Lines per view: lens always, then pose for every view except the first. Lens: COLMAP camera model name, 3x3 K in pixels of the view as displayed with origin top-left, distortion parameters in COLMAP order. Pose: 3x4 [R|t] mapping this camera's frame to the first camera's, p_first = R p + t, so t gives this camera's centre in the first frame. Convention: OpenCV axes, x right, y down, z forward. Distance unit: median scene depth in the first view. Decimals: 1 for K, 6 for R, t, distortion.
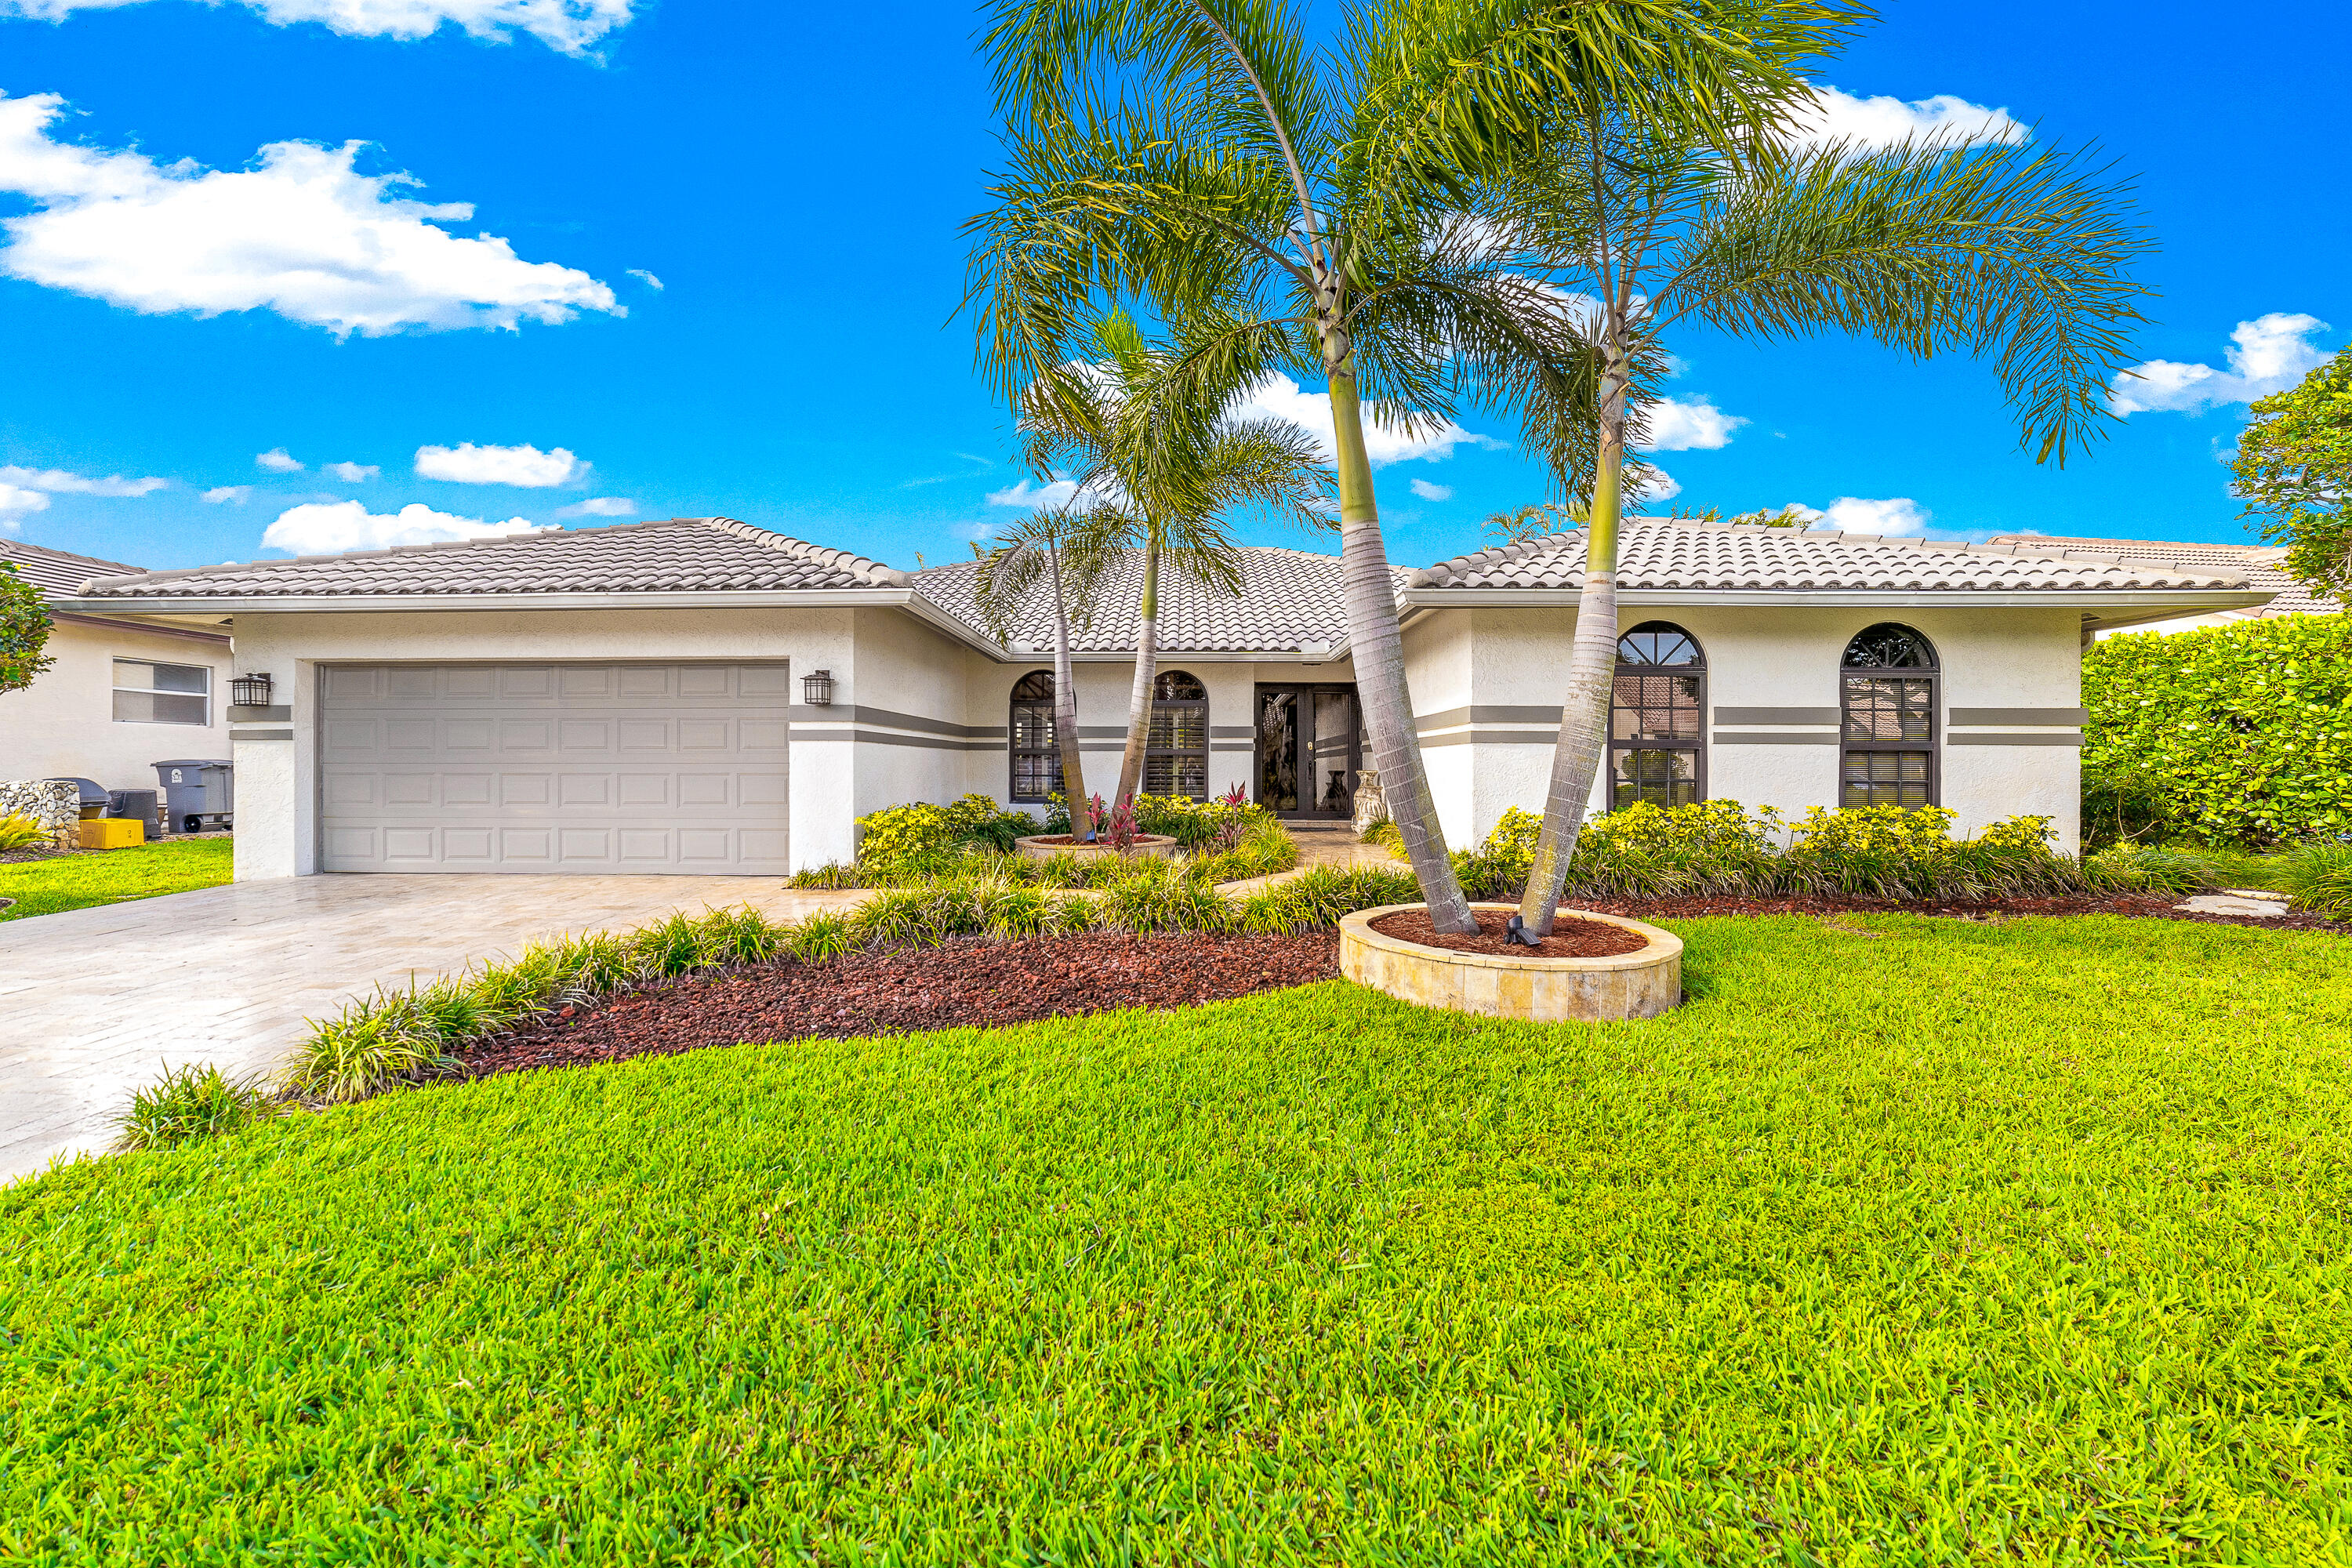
lens RADIAL K [[897.5, 0, 1174.9], [0, 897.5, 792.7], [0, 0, 1]] dist [-0.001155, 0.000188]
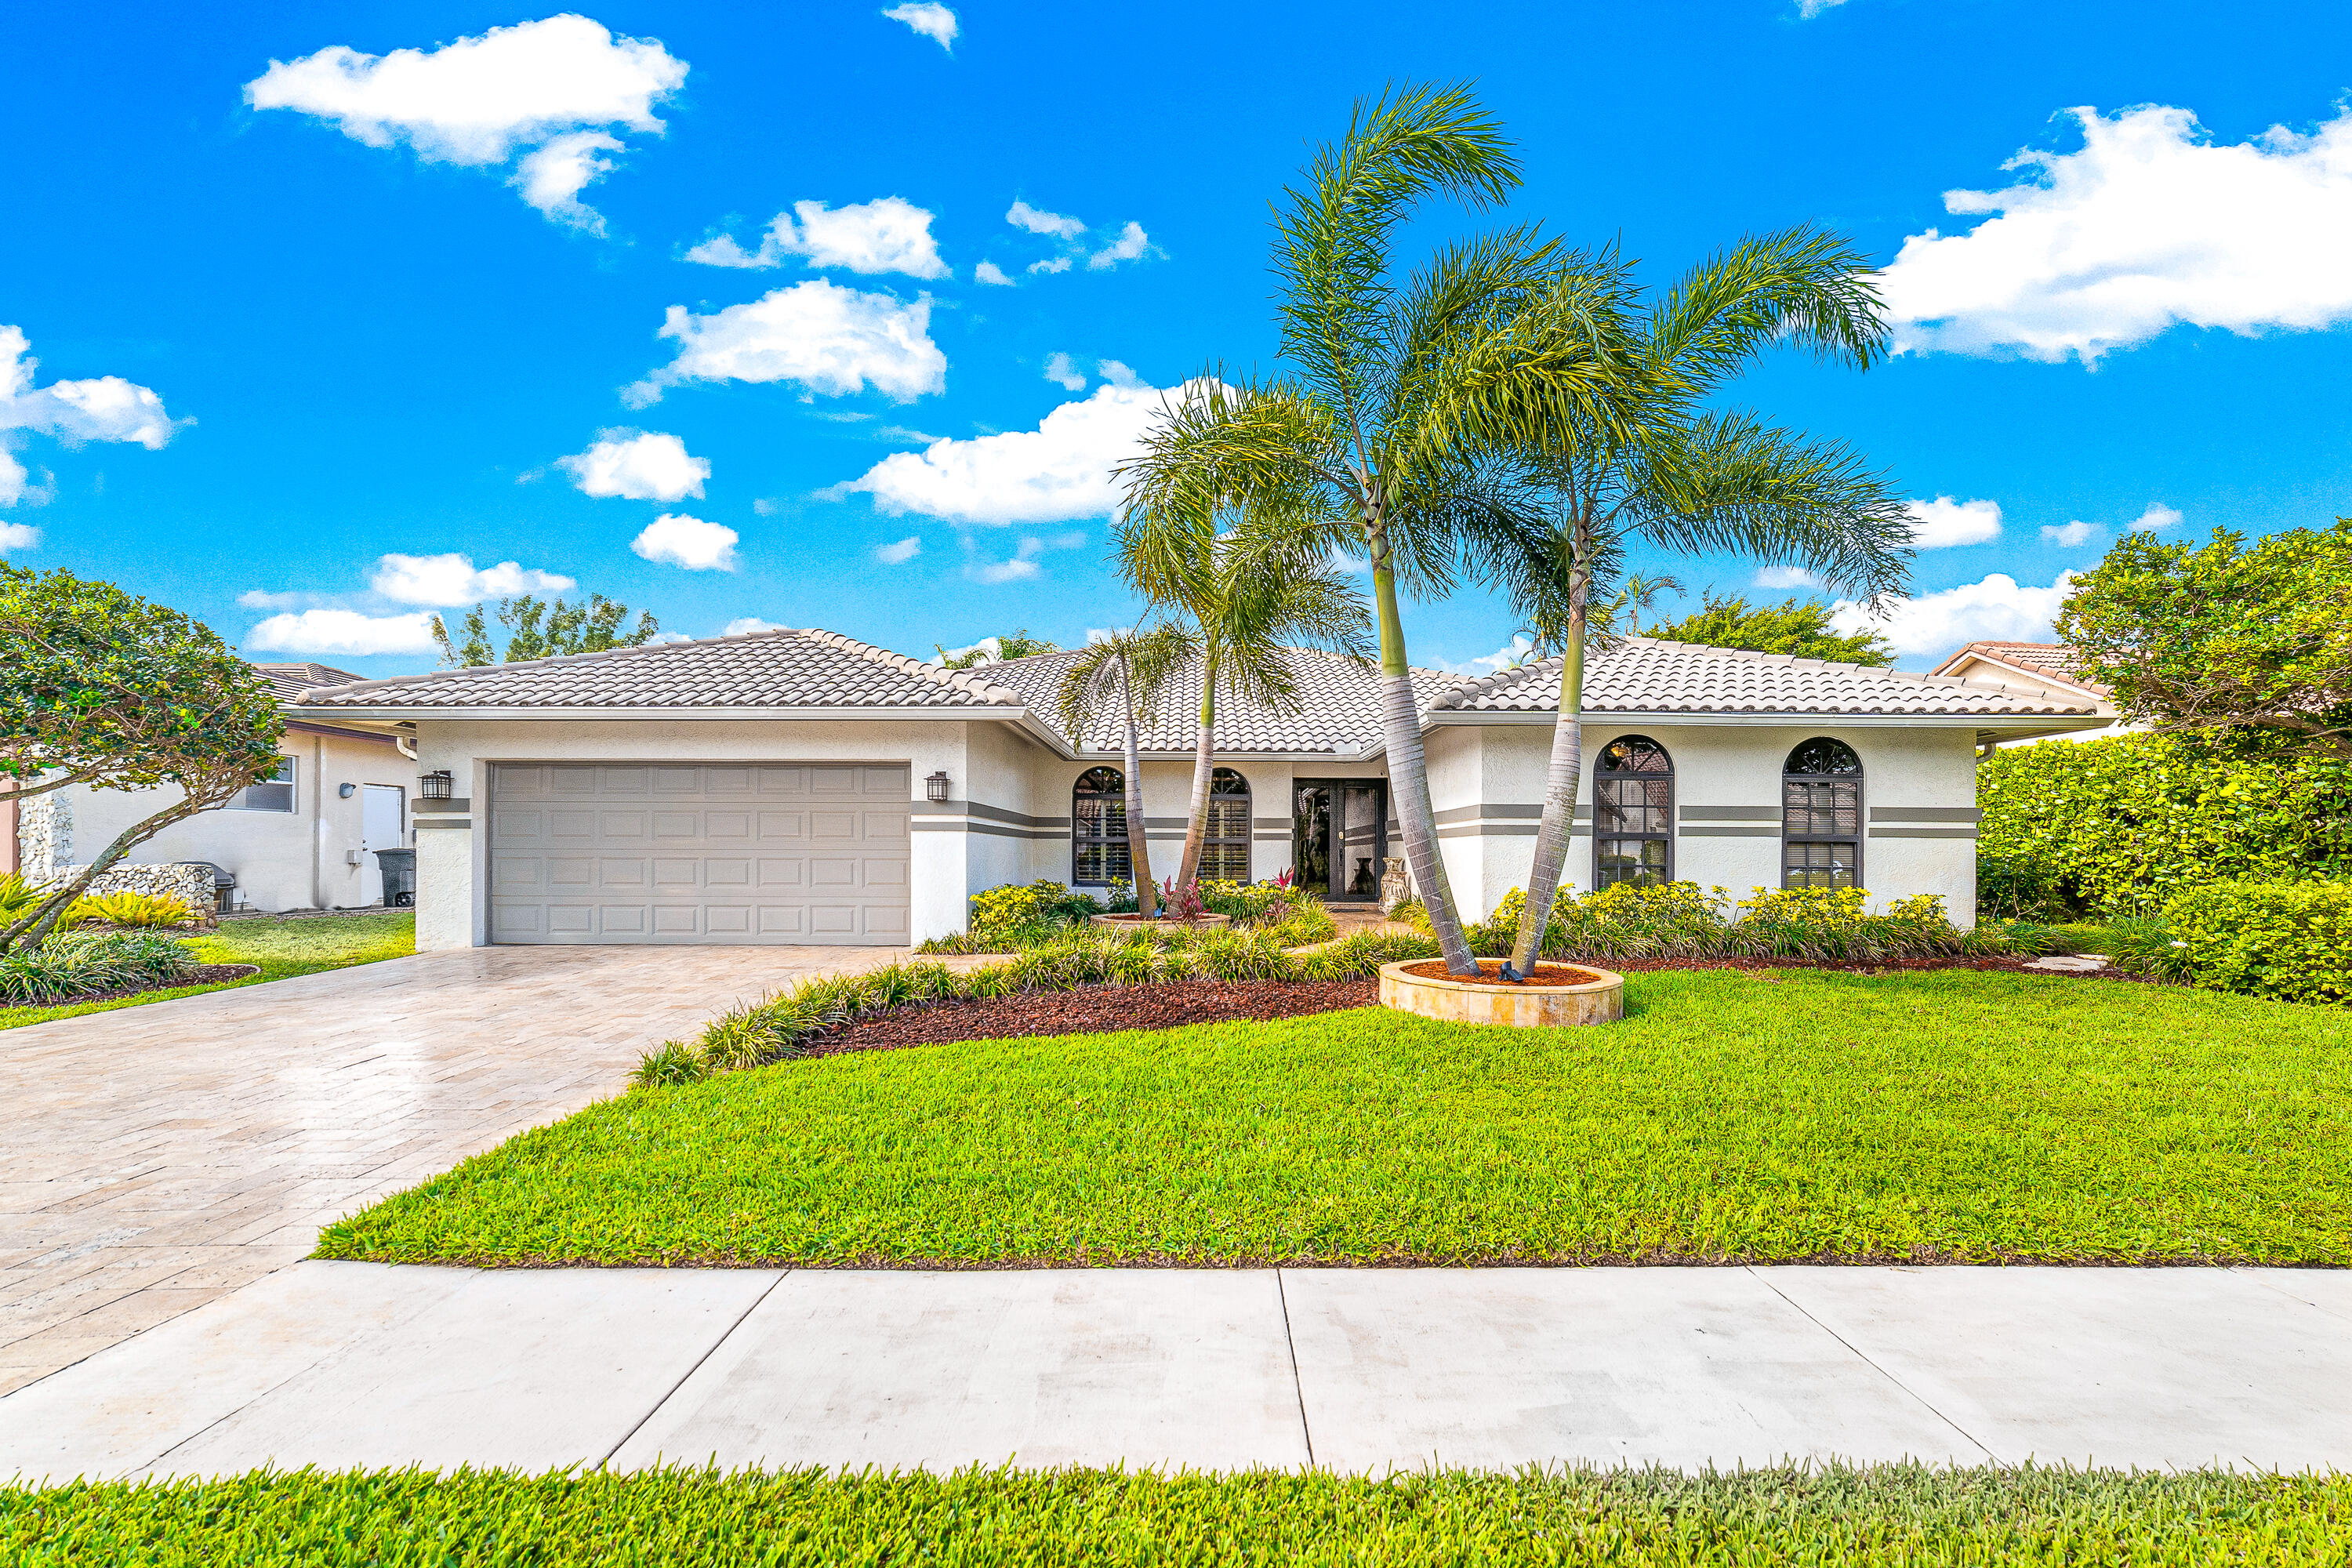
lens RADIAL K [[1010.6, 0, 1190.7], [0, 1010.6, 889.8], [0, 0, 1]] dist [0.001644, 0.000032]
pose [[0.999711, 0.001882, 0.023949, -0.092989], [-0.002015, 0.999983, 0.005515, 0.011959], [-0.023939, -0.005562, 0.999698, -0.348496]]
